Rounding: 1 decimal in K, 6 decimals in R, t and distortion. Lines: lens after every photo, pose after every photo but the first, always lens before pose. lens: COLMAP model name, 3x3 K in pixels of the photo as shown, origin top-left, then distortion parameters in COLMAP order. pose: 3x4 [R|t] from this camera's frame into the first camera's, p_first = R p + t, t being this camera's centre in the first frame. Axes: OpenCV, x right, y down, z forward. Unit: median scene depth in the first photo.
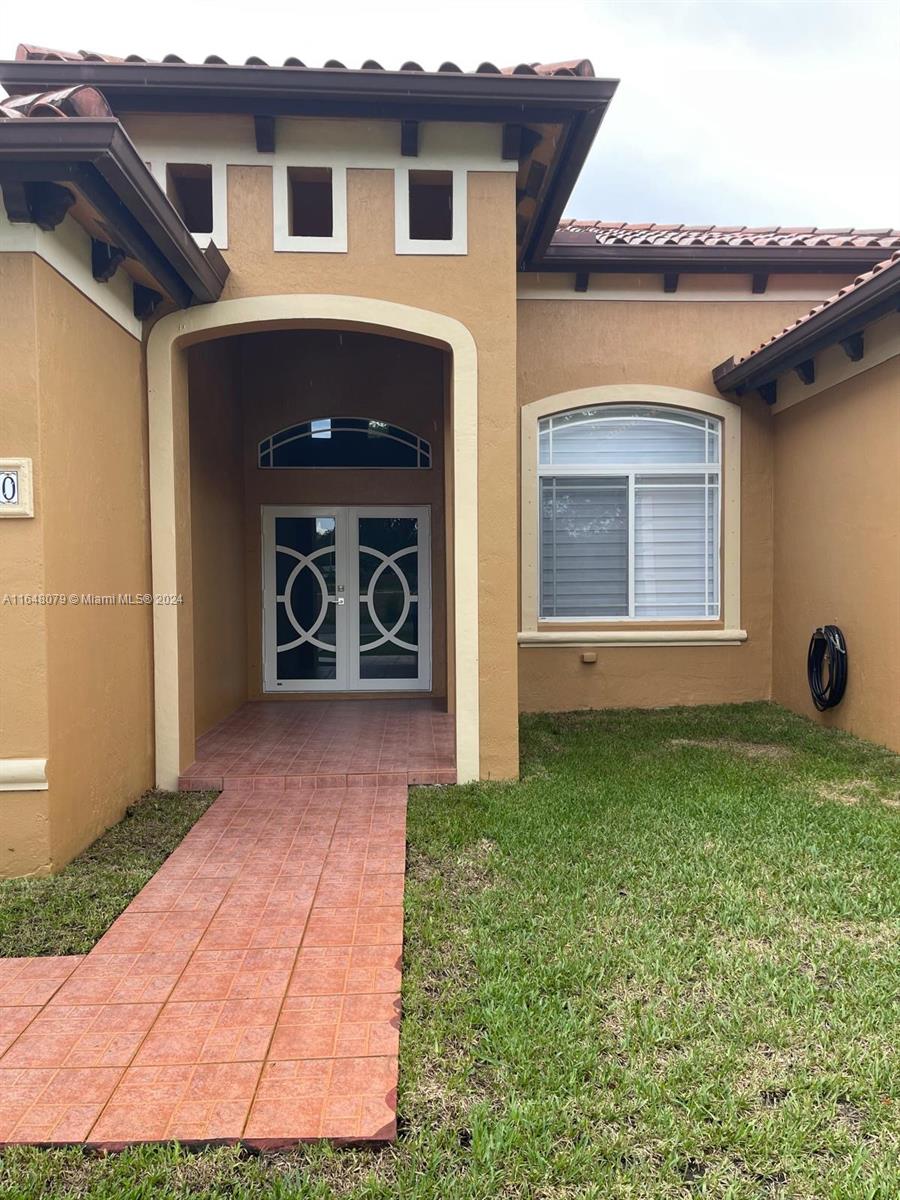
lens RADIAL K [[1006.5, 0, 424.1], [0, 1006.5, 620.0], [0, 0, 1]] dist [0.039418, 0.006376]
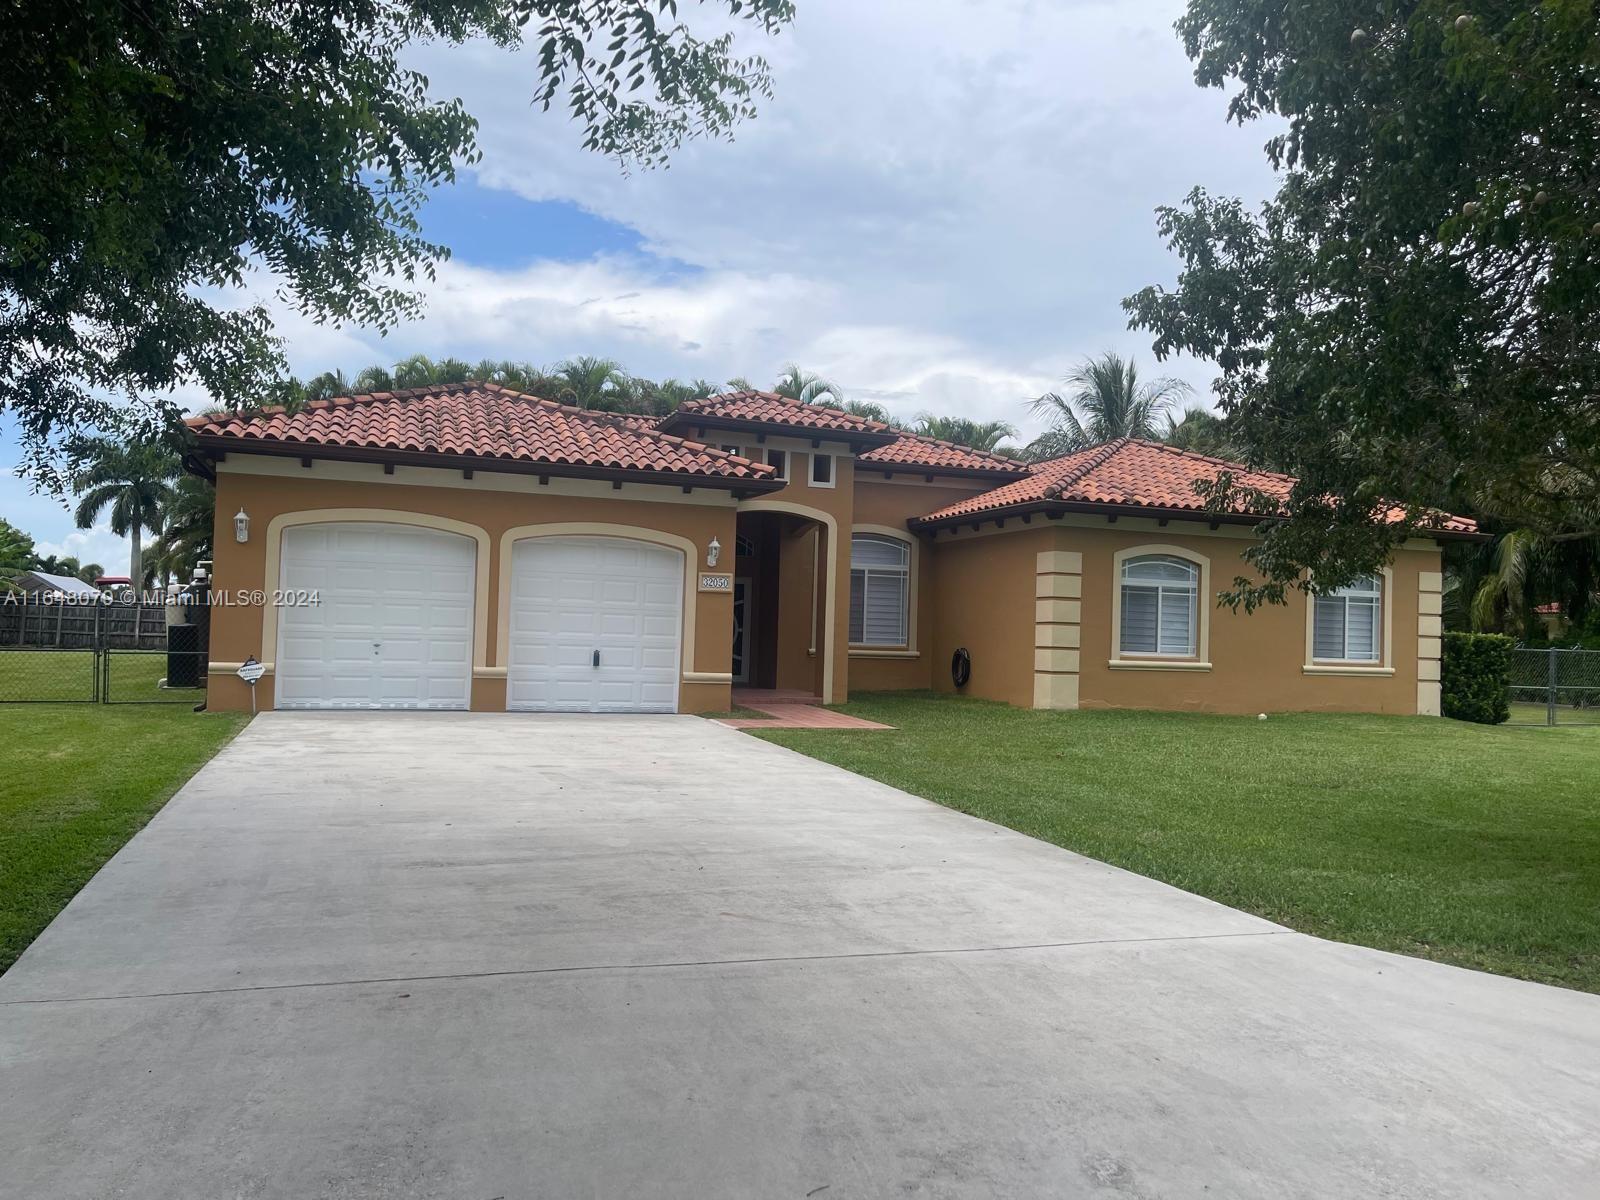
lens RADIAL K [[1206.7, 0, 800.0], [0, 1206.7, 600.0], [0, 0, 1]] dist [0.021953, -0.063652]
pose [[0.958211, 0.047226, 0.282138, -0.524529], [-0.029667, 0.997366, -0.066191, 0.065869], [-0.284520, 0.055054, 0.957088, -1.088188]]
